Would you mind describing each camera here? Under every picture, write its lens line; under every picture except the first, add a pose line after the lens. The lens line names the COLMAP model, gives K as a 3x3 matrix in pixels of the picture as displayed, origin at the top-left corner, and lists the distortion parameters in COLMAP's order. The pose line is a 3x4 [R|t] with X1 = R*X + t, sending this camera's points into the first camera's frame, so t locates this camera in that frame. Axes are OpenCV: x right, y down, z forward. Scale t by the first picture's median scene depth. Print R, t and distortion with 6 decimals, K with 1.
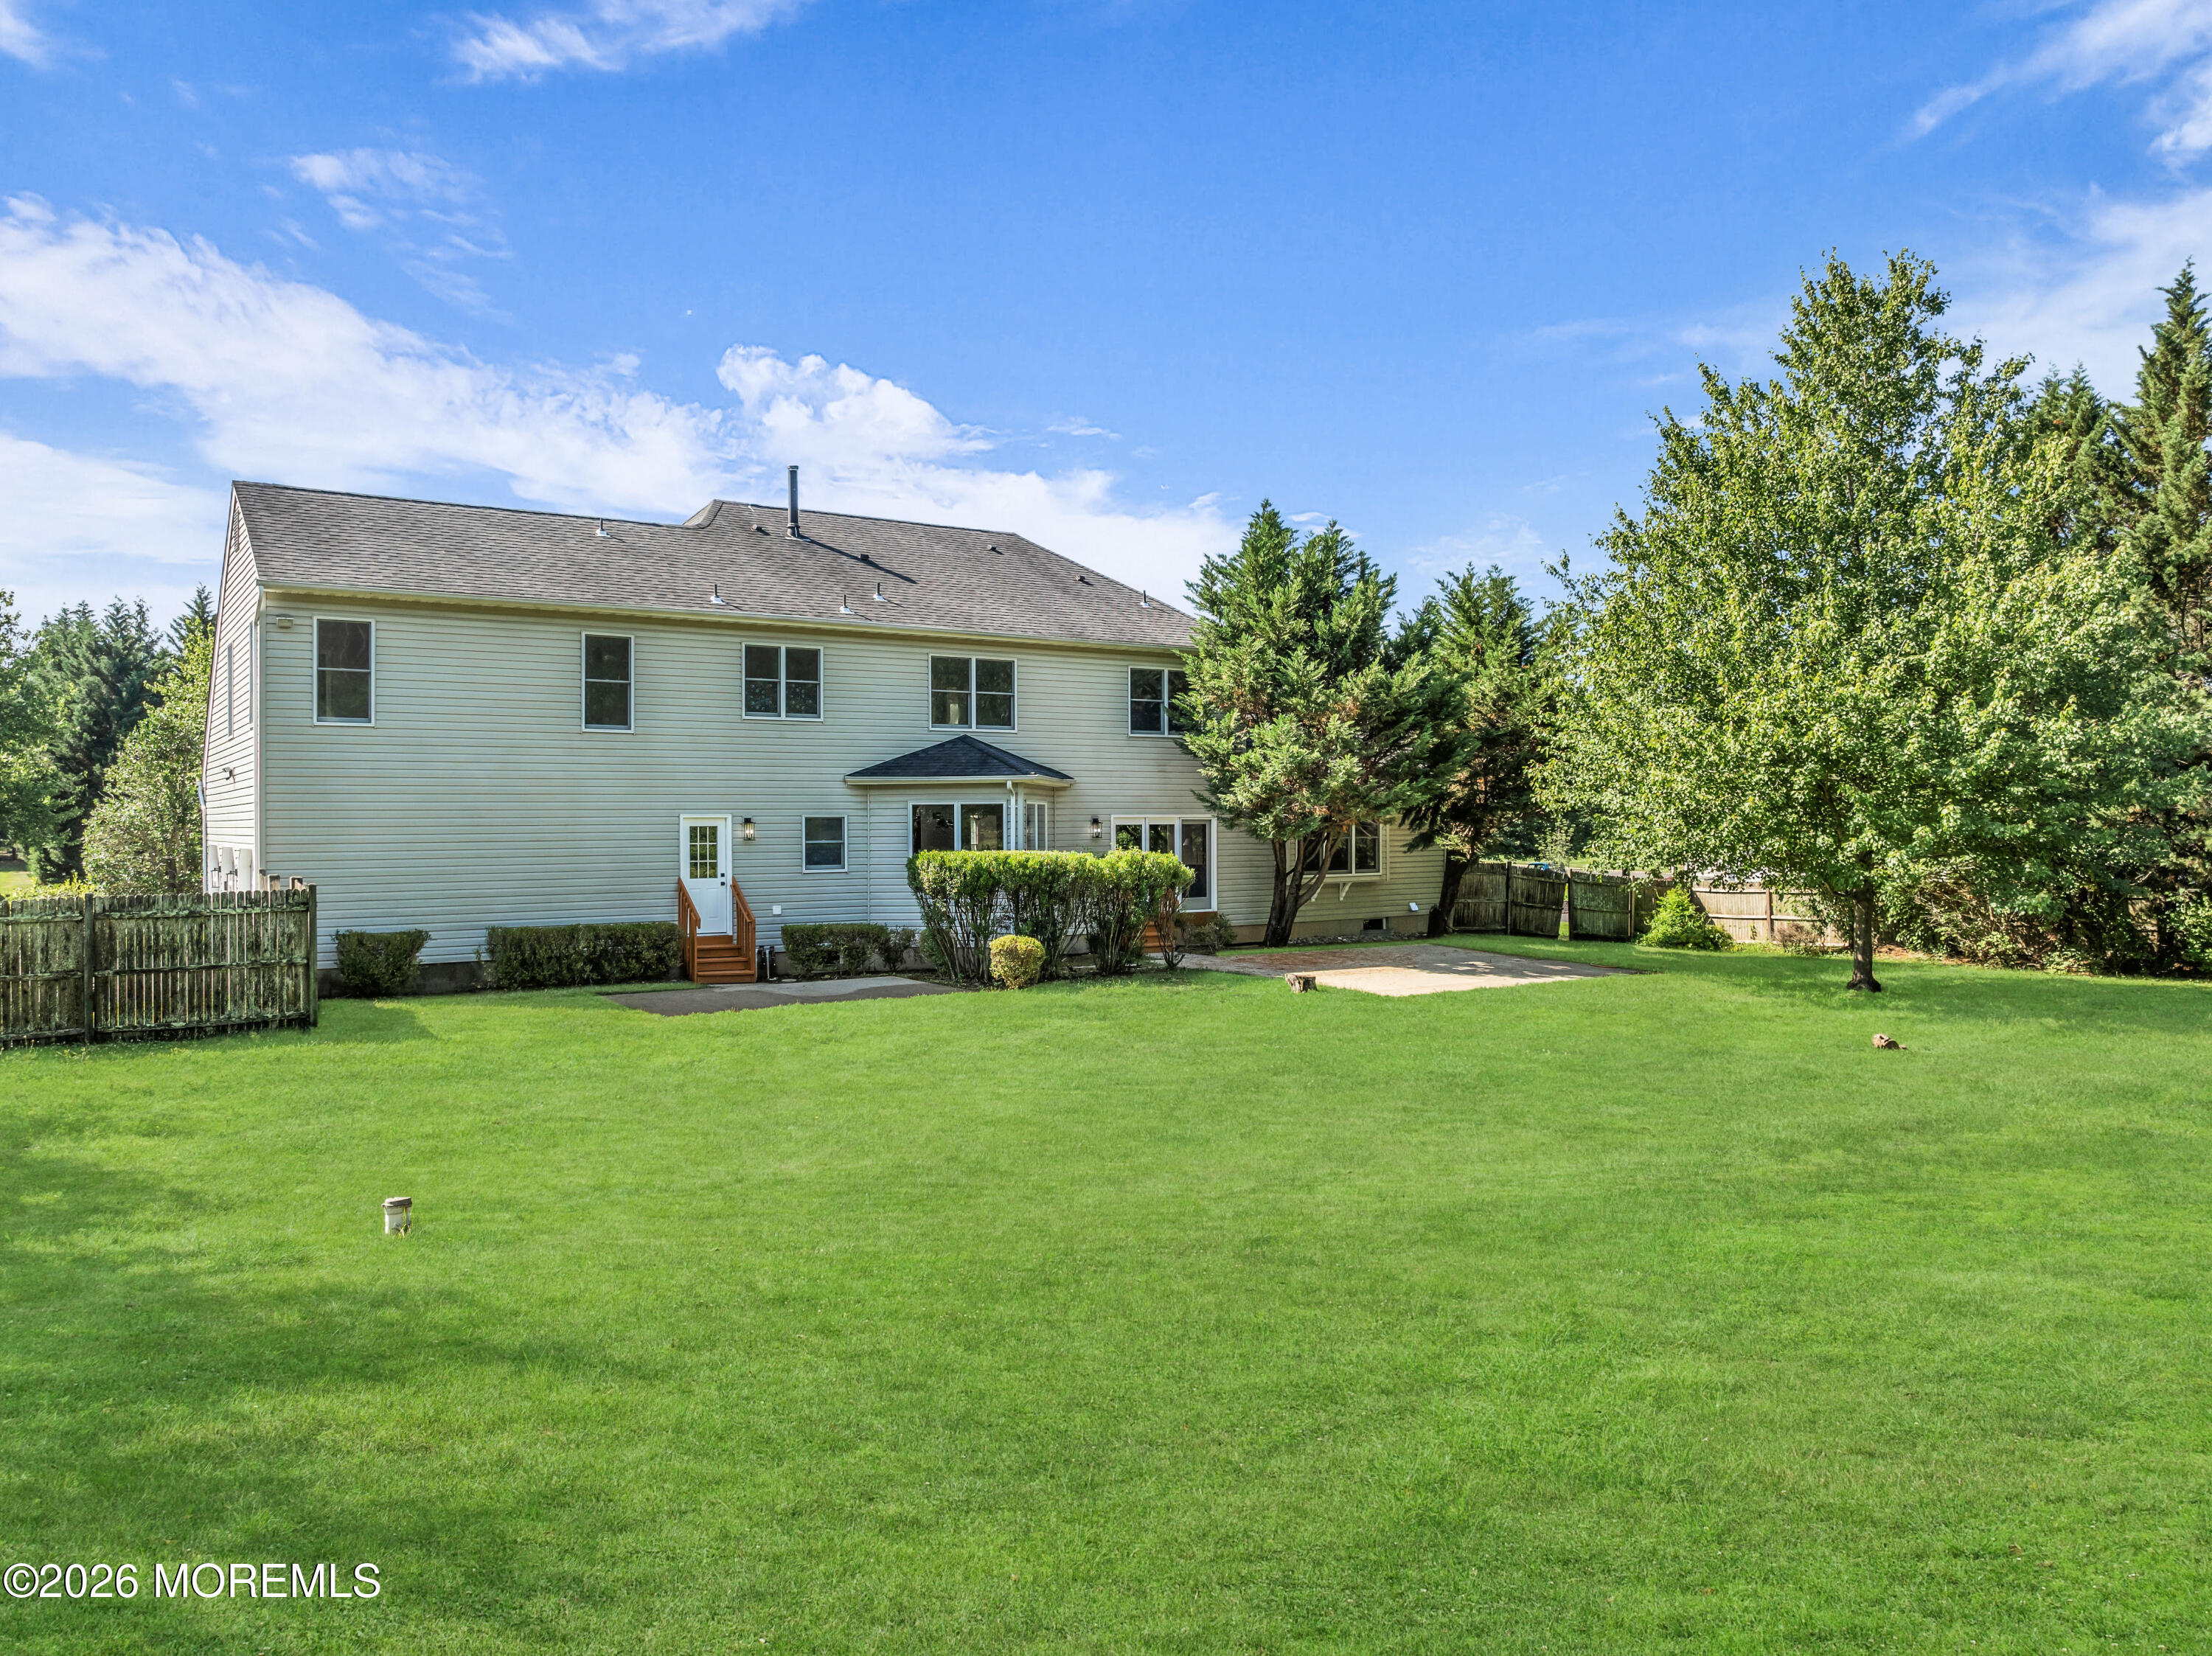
lens RADIAL K [[1549.1, 0, 1107.8], [0, 1549.1, 828.6], [0, 0, 1]] dist [-0.027494, -0.015957]
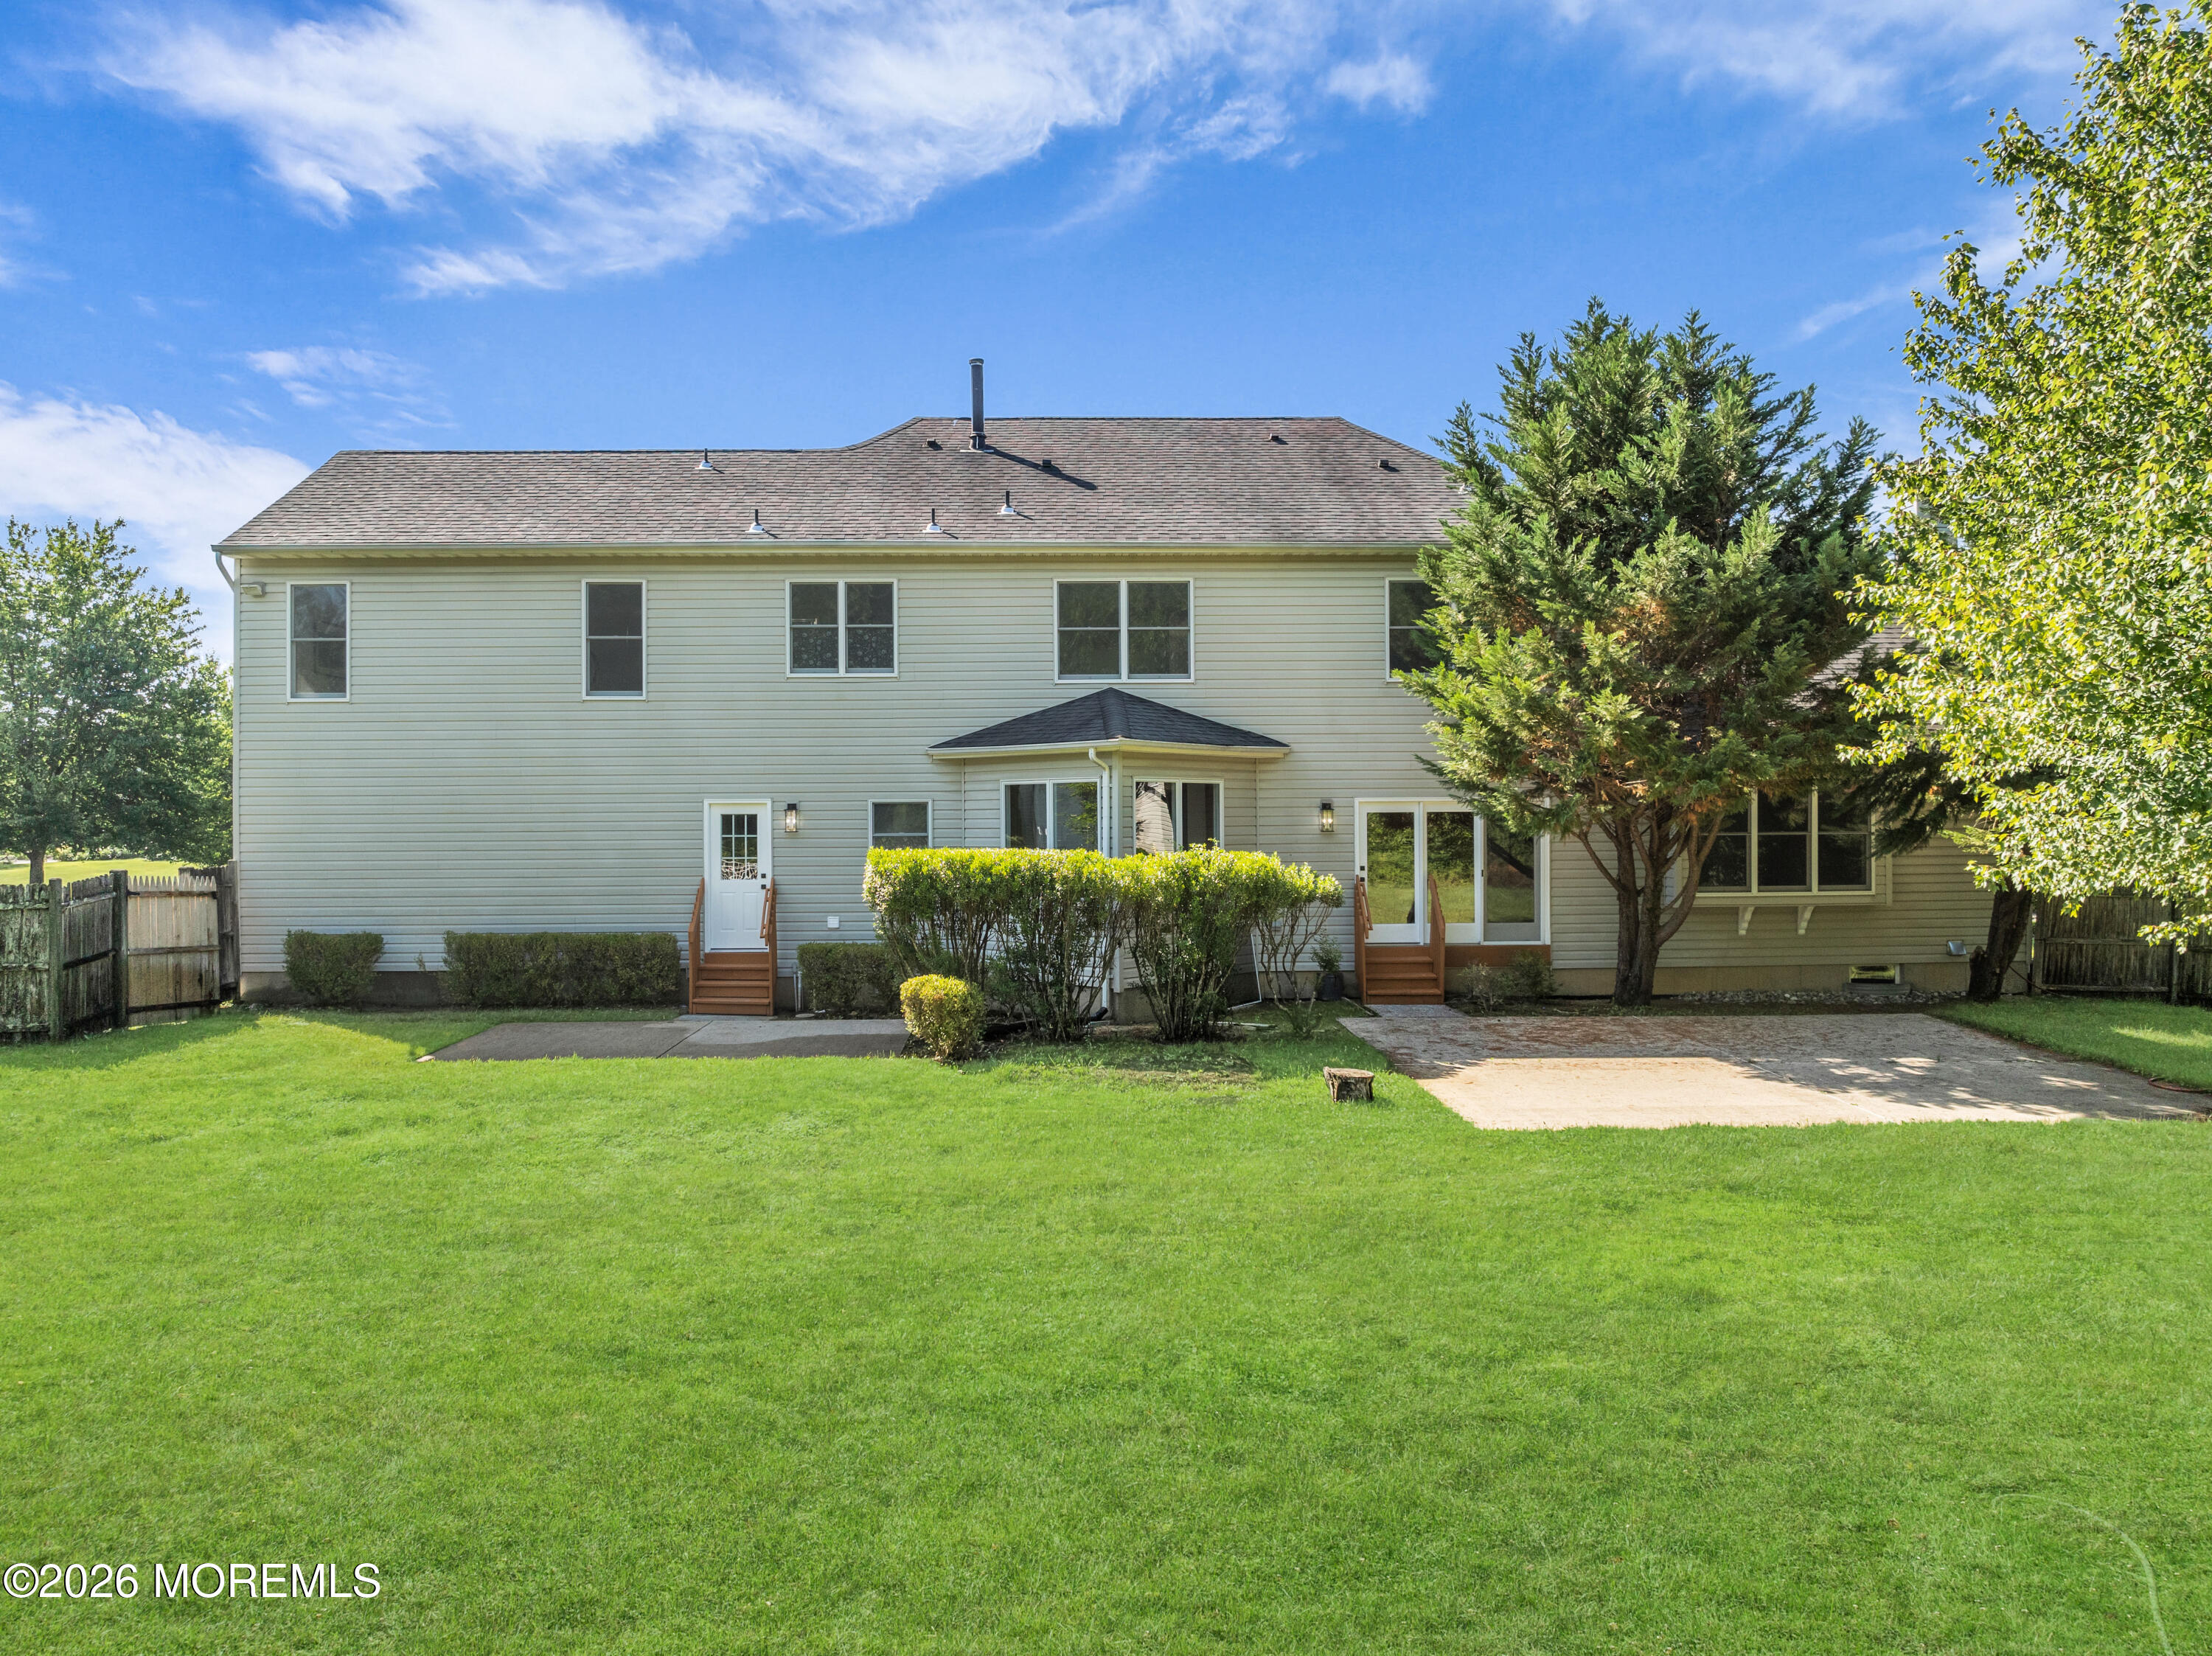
lens RADIAL K [[1549.1, 0, 1105.6], [0, 1549.1, 821.0], [0, 0, 1]] dist [-0.027494, -0.015957]
pose [[0.843635, 0.001048, -0.536917, 0.314698], [-0.001876, 0.999998, -0.000996, 0.002404], [0.536915, 0.001848, 0.843635, 0.415616]]
